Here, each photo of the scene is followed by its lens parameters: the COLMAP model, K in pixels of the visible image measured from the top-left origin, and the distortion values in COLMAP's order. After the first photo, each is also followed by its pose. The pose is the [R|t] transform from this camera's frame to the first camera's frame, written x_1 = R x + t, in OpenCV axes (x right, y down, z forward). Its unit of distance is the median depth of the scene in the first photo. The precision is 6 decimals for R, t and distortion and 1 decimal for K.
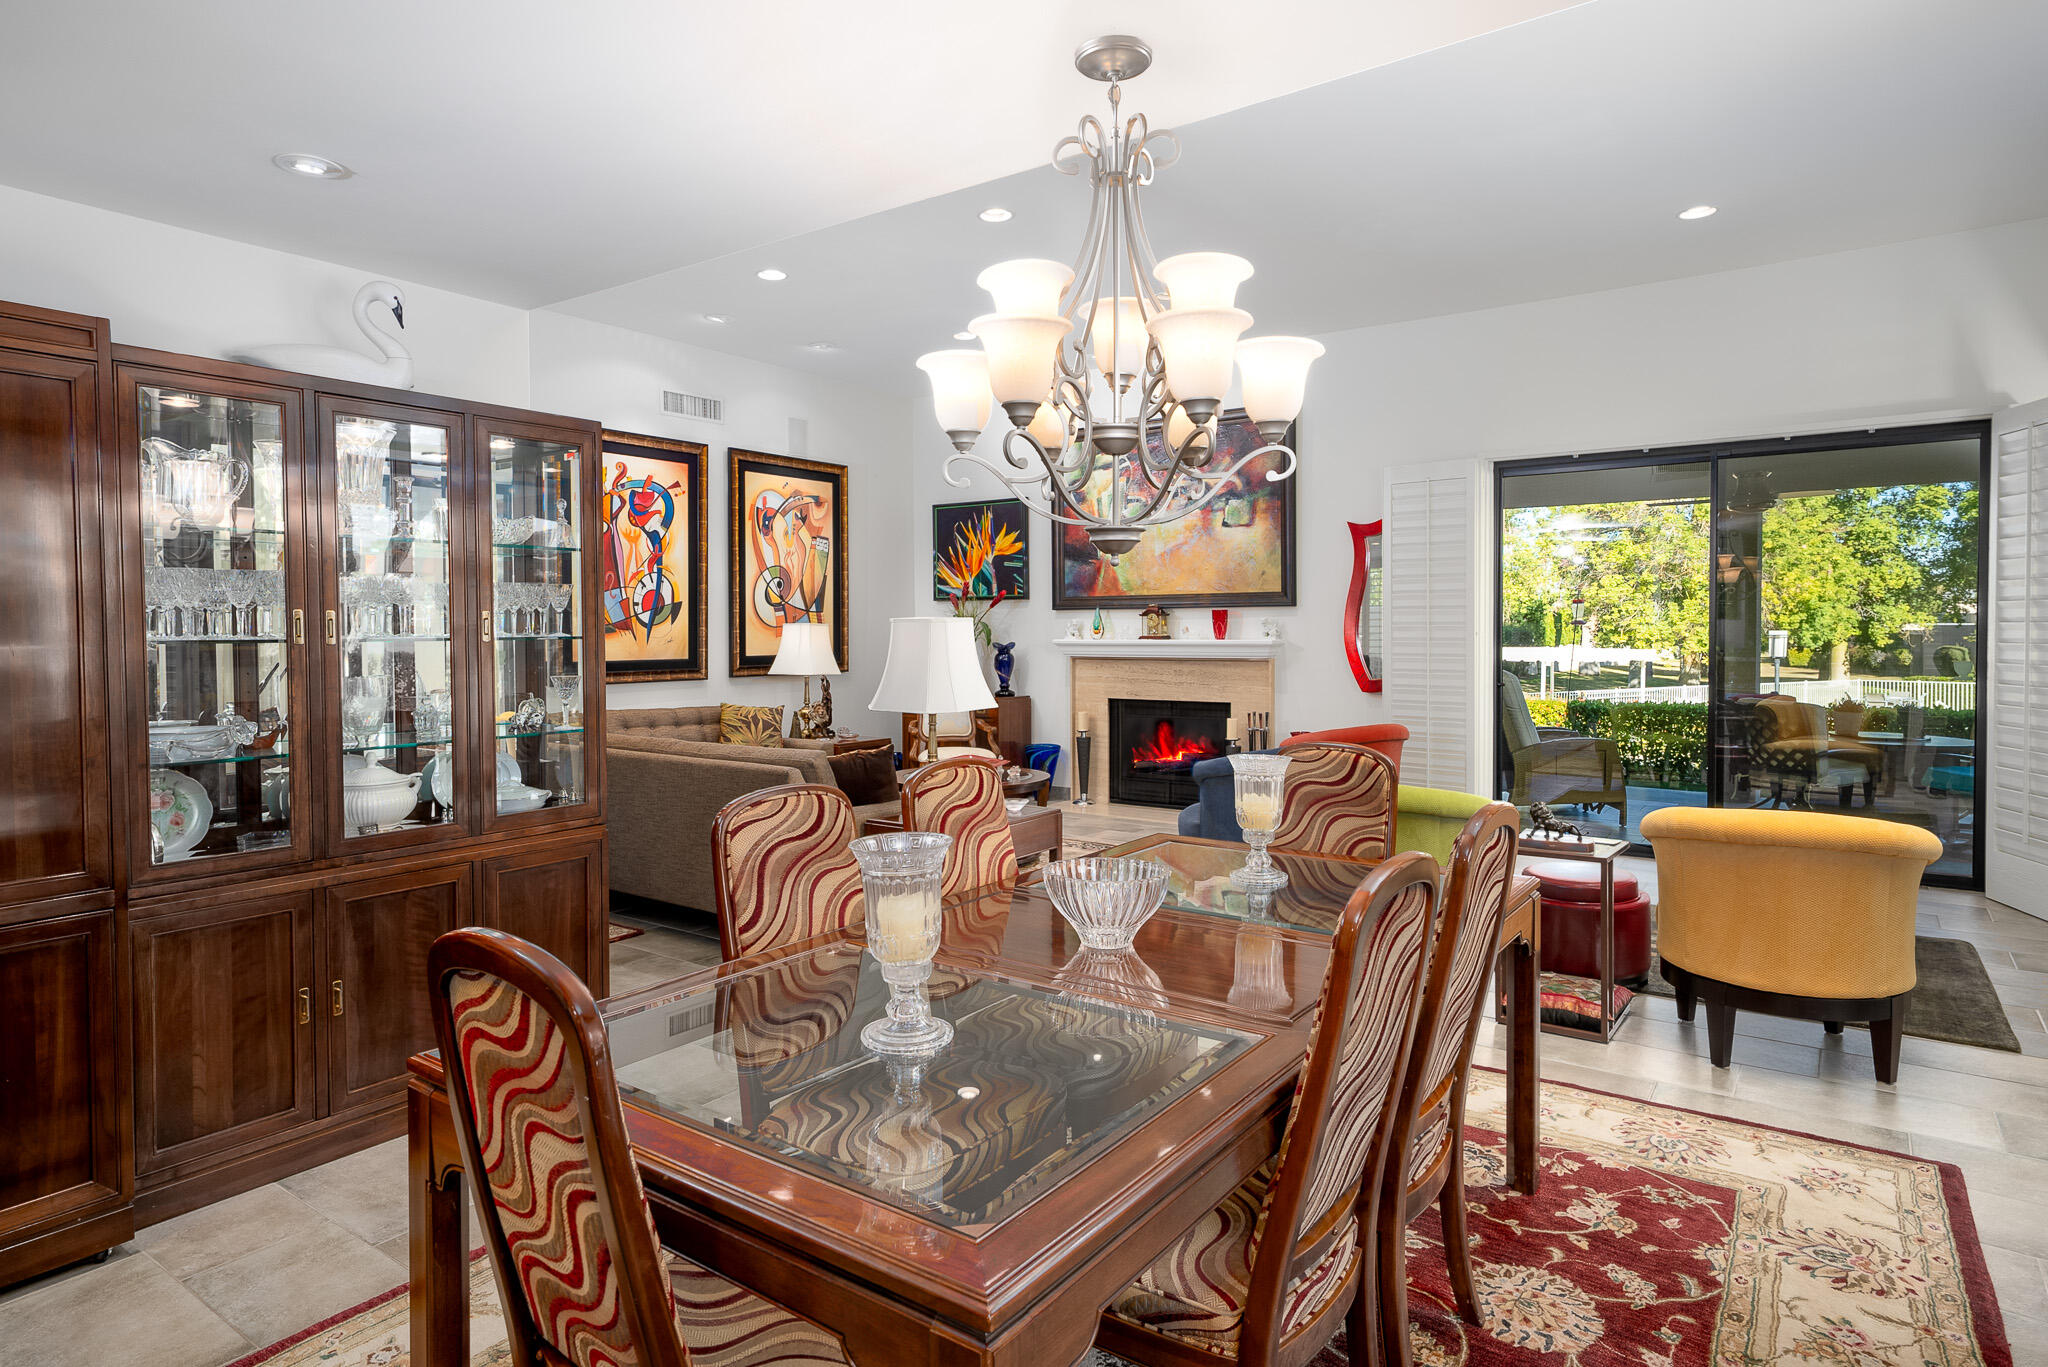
lens RADIAL K [[1137.0, 0, 1021.6], [0, 1137.0, 654.1], [0, 0, 1]] dist [0.017868, 0.000127]
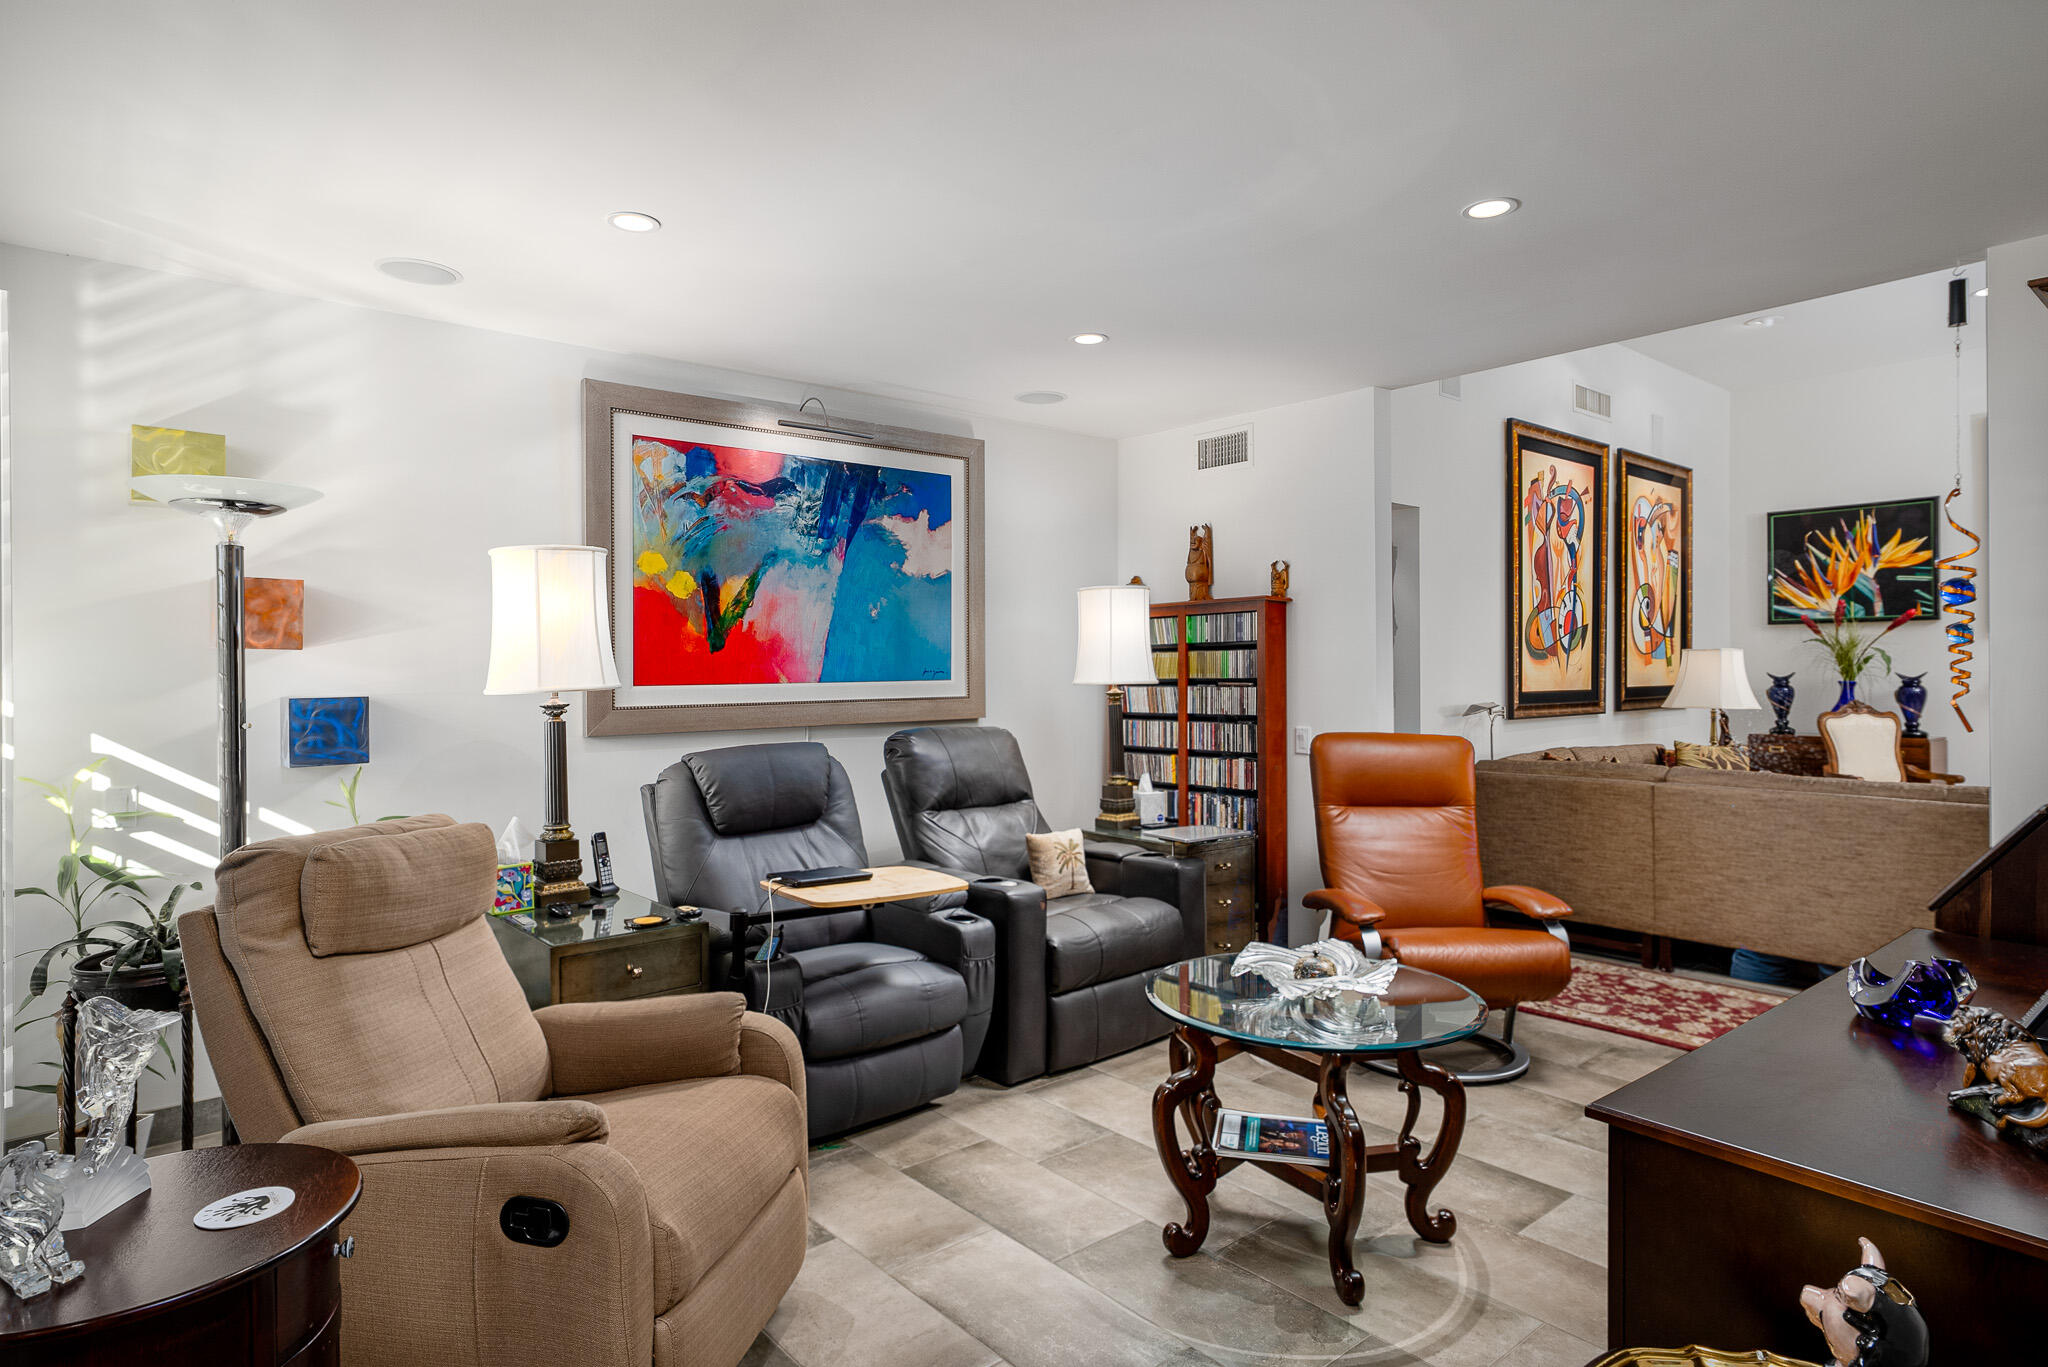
lens RADIAL K [[1116.1, 0, 1017.7], [0, 1116.1, 686.5], [0, 0, 1]] dist [0.006820, 0.000721]
pose [[0.968543, 0.003166, -0.248825, -0.441403], [-0.004936, 0.999967, -0.006488, 0.008338], [0.248796, 0.007512, 0.968527, 0.050646]]
